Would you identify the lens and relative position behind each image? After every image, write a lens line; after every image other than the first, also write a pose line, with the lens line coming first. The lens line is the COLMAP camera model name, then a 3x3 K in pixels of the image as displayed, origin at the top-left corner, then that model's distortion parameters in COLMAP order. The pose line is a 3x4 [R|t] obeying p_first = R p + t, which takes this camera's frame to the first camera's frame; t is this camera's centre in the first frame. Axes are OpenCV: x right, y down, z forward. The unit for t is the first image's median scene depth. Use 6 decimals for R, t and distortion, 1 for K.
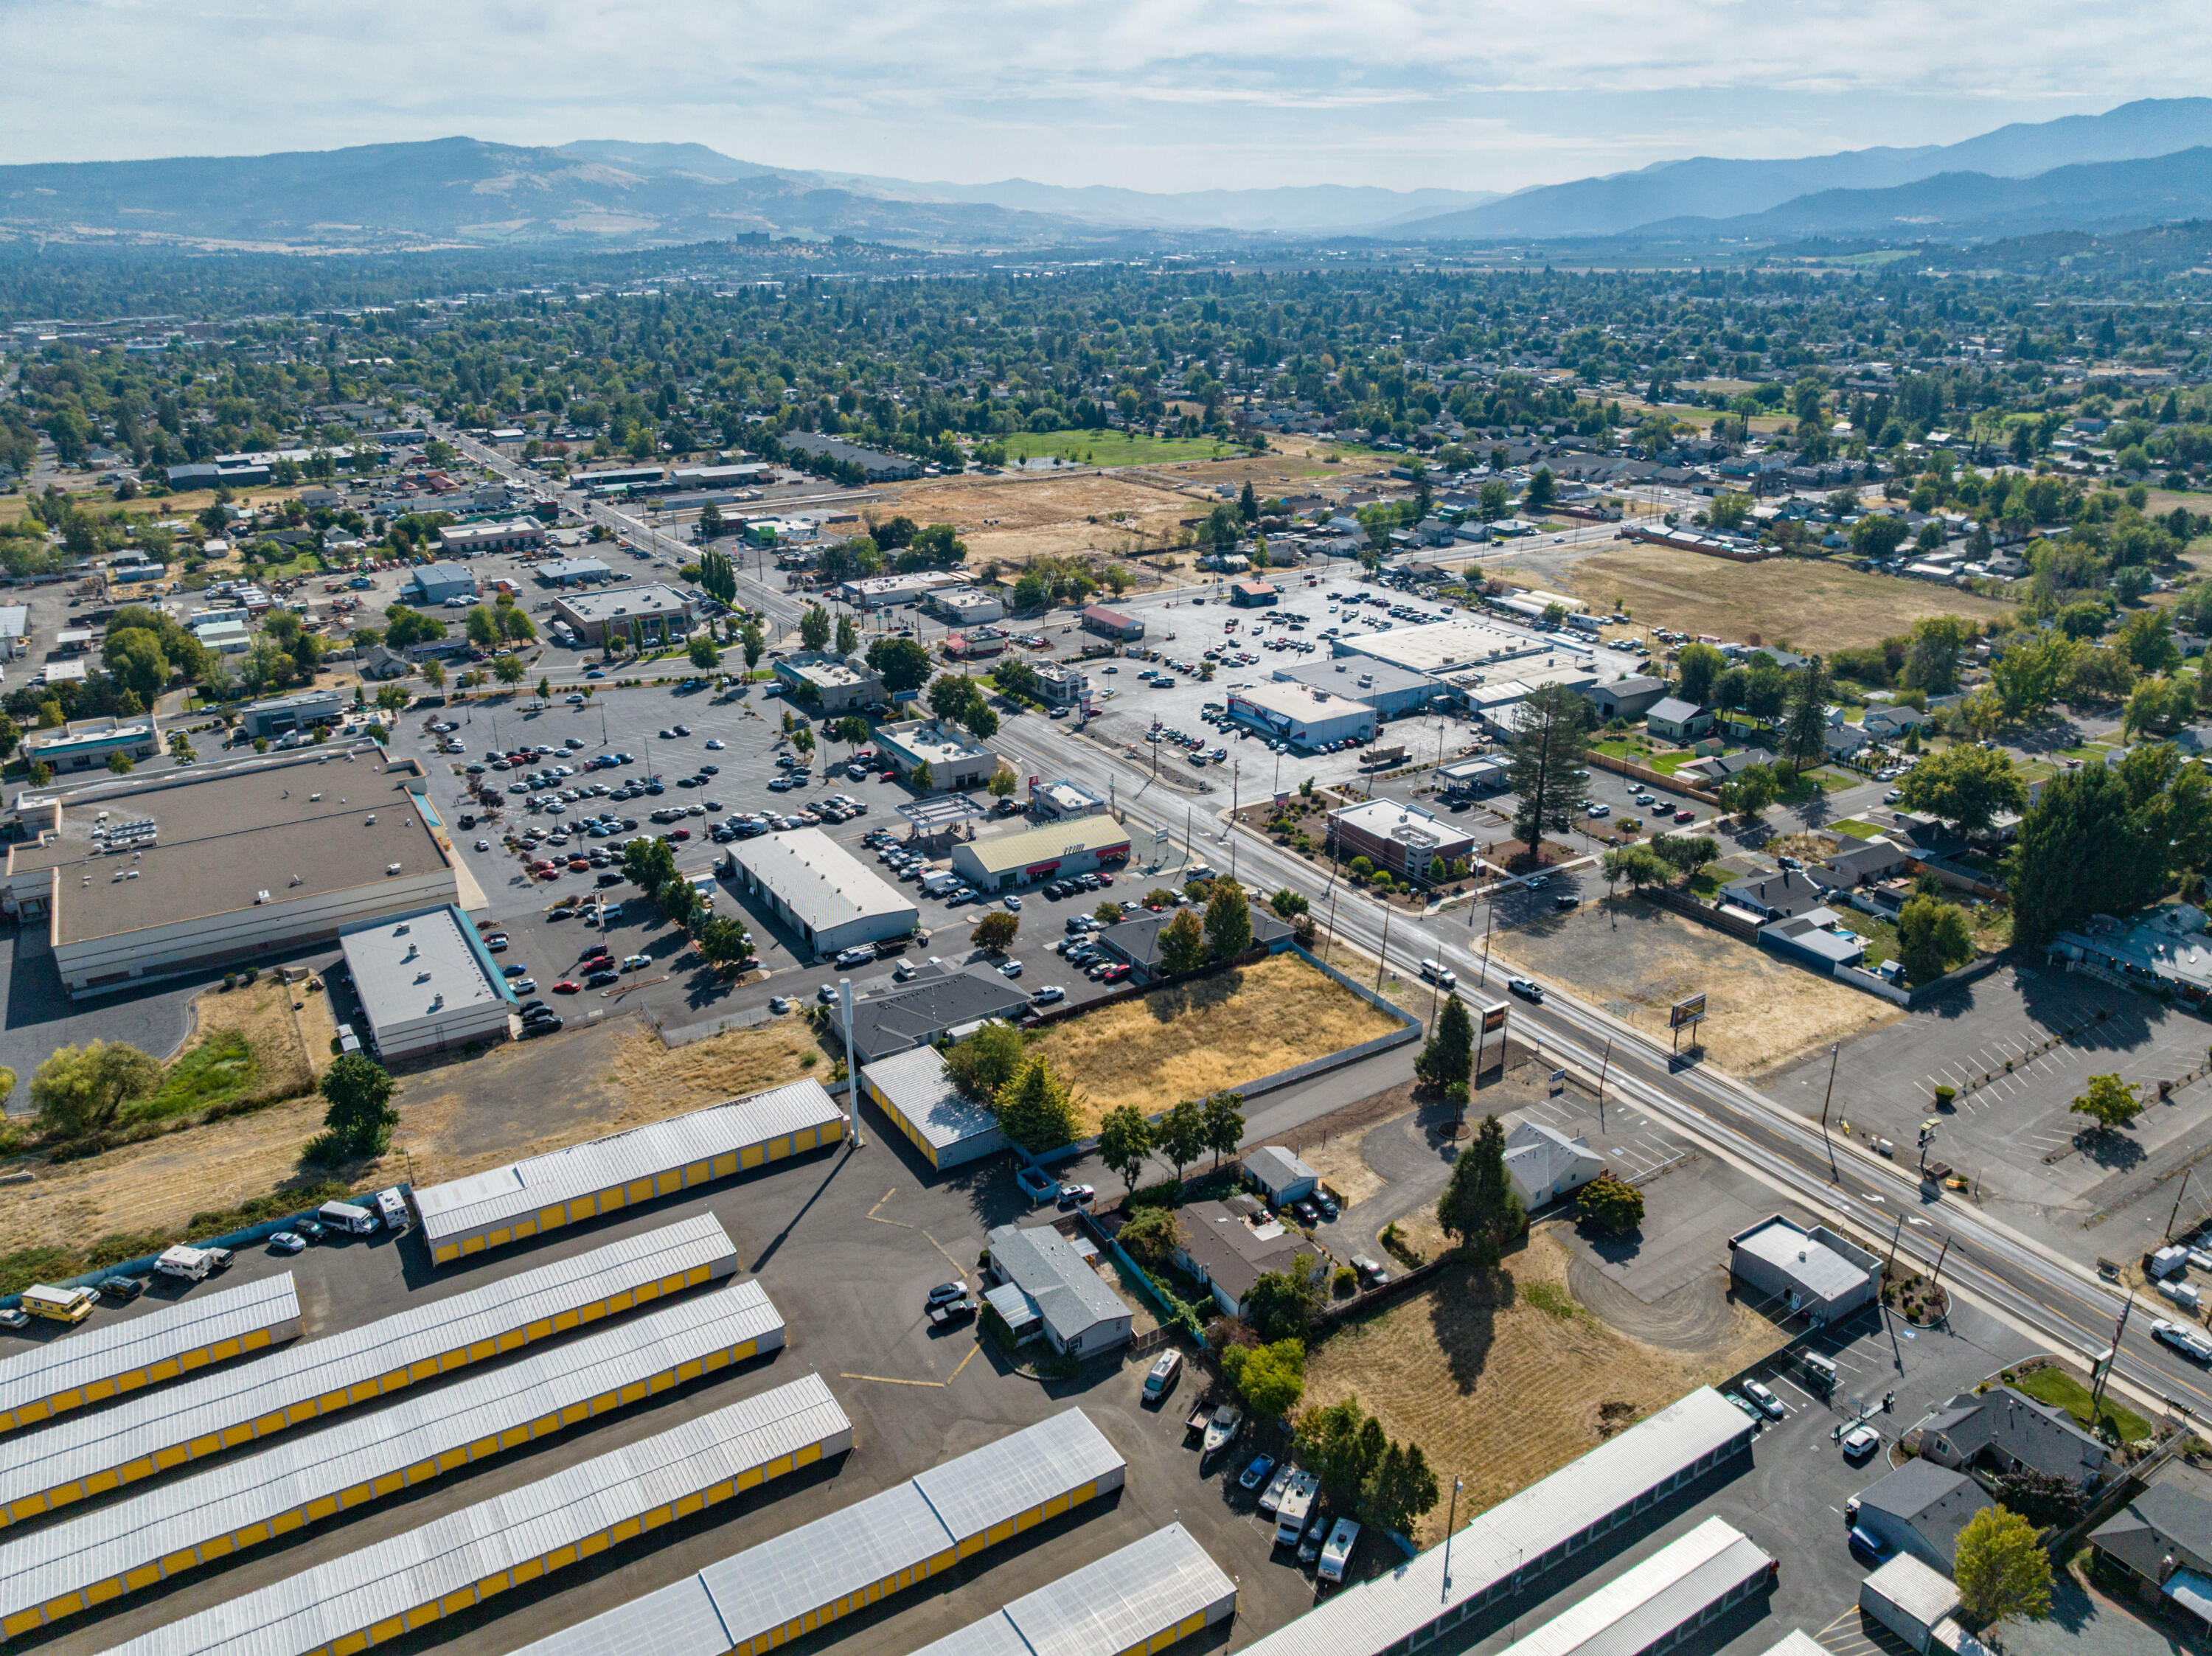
lens RADIAL K [[1556.6, 0, 1109.9], [0, 1556.6, 826.8], [0, 0, 1]] dist [-0.038633, 0.002520]
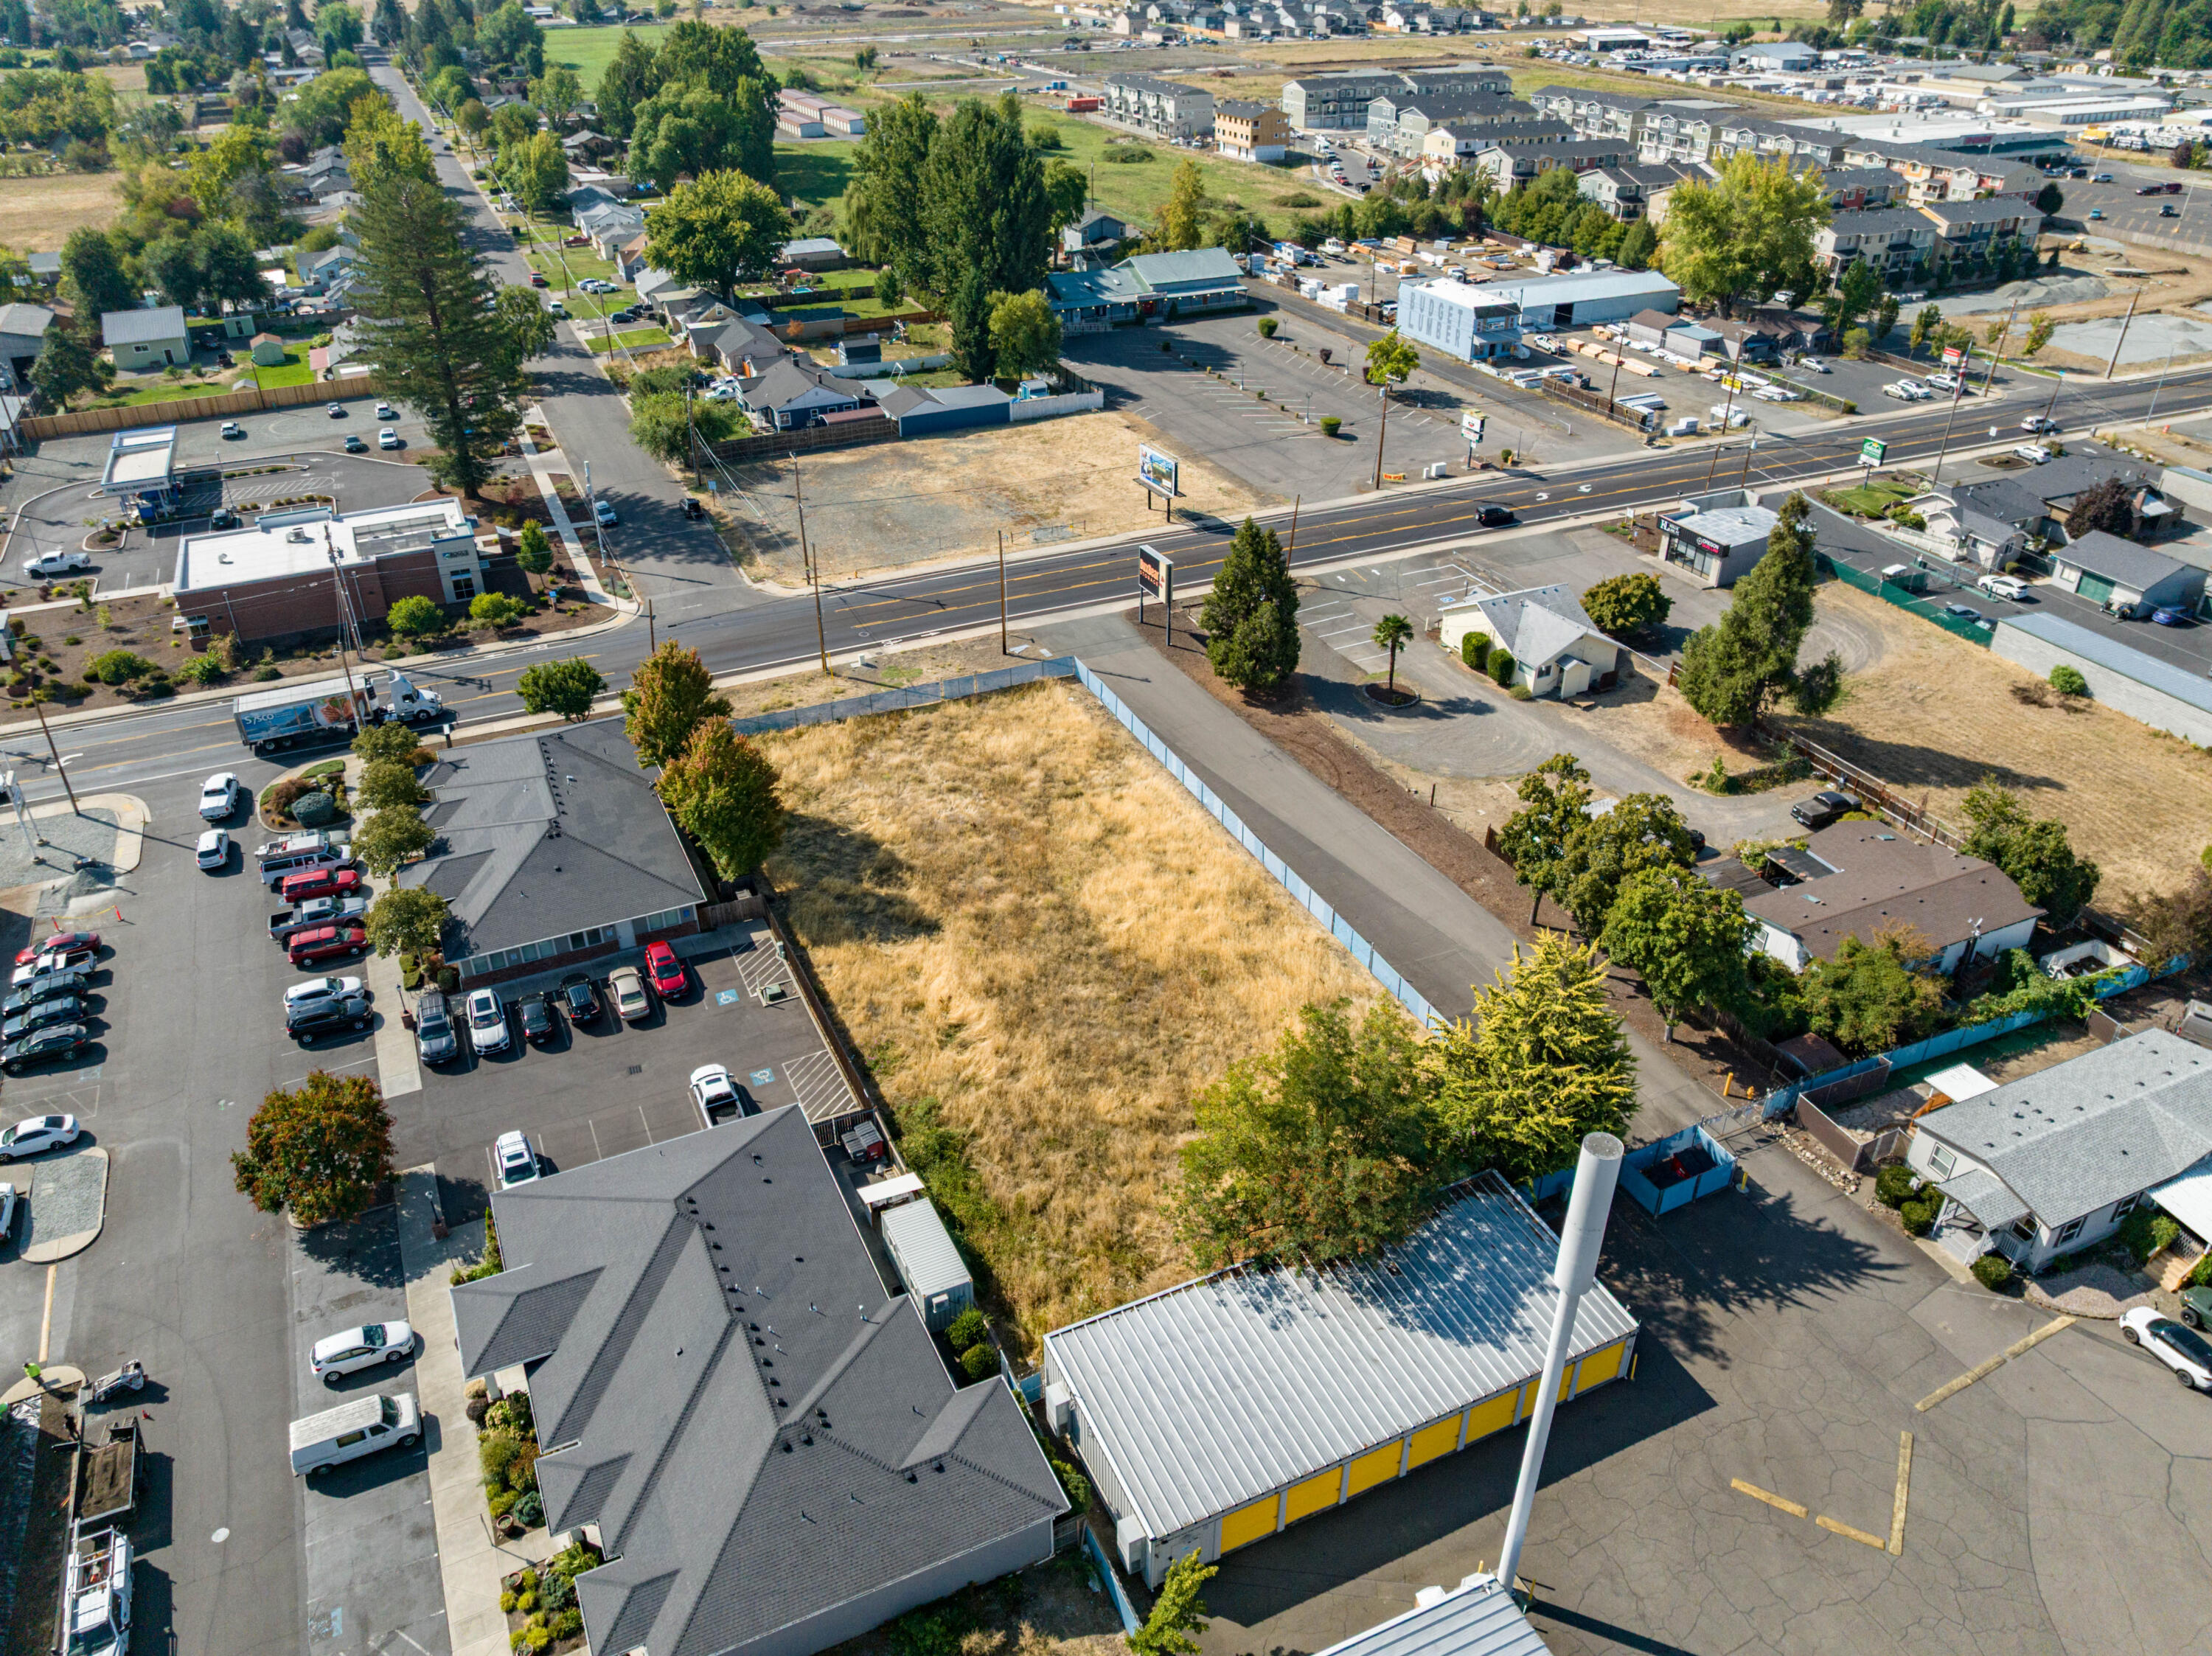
lens RADIAL K [[1556.6, 0, 1109.9], [0, 1556.6, 826.8], [0, 0, 1]] dist [-0.038633, 0.002520]
pose [[0.116468, -0.511919, 0.851102, -0.248505], [0.359318, 0.820606, 0.444406, -0.055576], [-0.925919, 0.254057, 0.279516, 0.675487]]
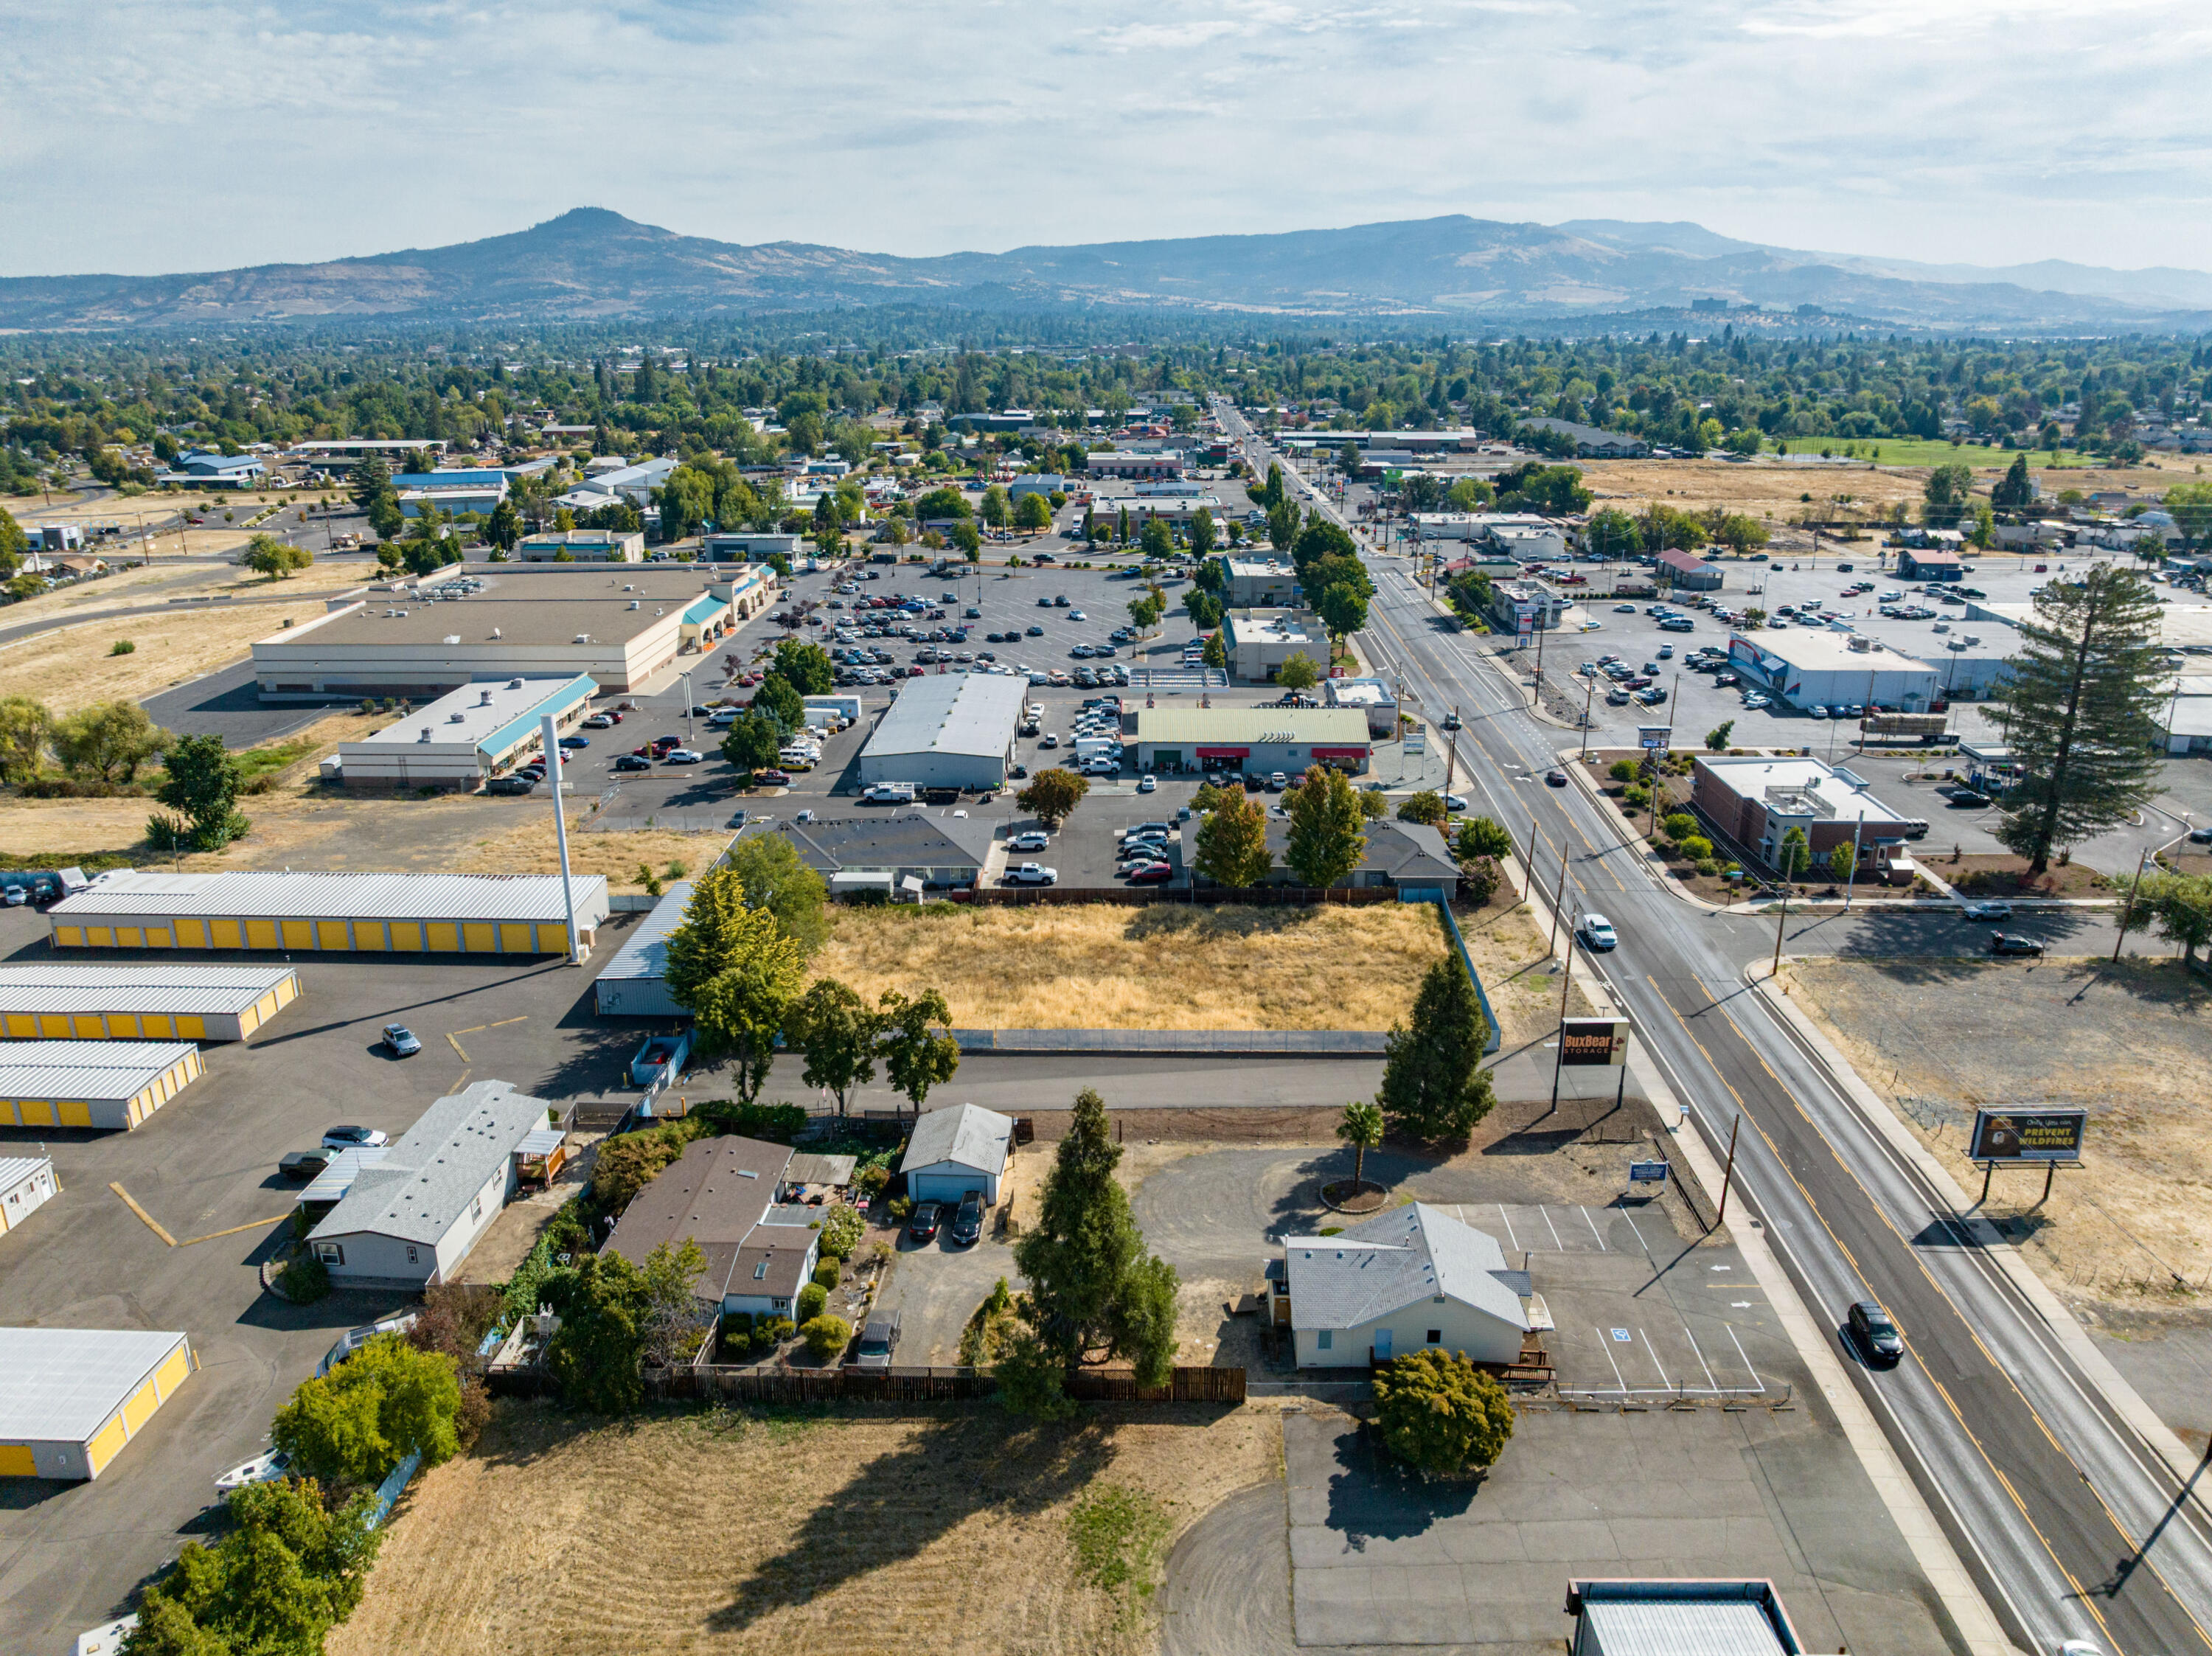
lens RADIAL K [[1558.4, 0, 1106.0], [0, 1558.4, 828.0], [0, 0, 1]] dist [-0.063851, 0.035451]
pose [[0.832089, 0.174211, -0.526572, 0.288398], [-0.198470, 0.980049, 0.010616, 0.062064], [0.517916, 0.095676, 0.850064, 0.364989]]
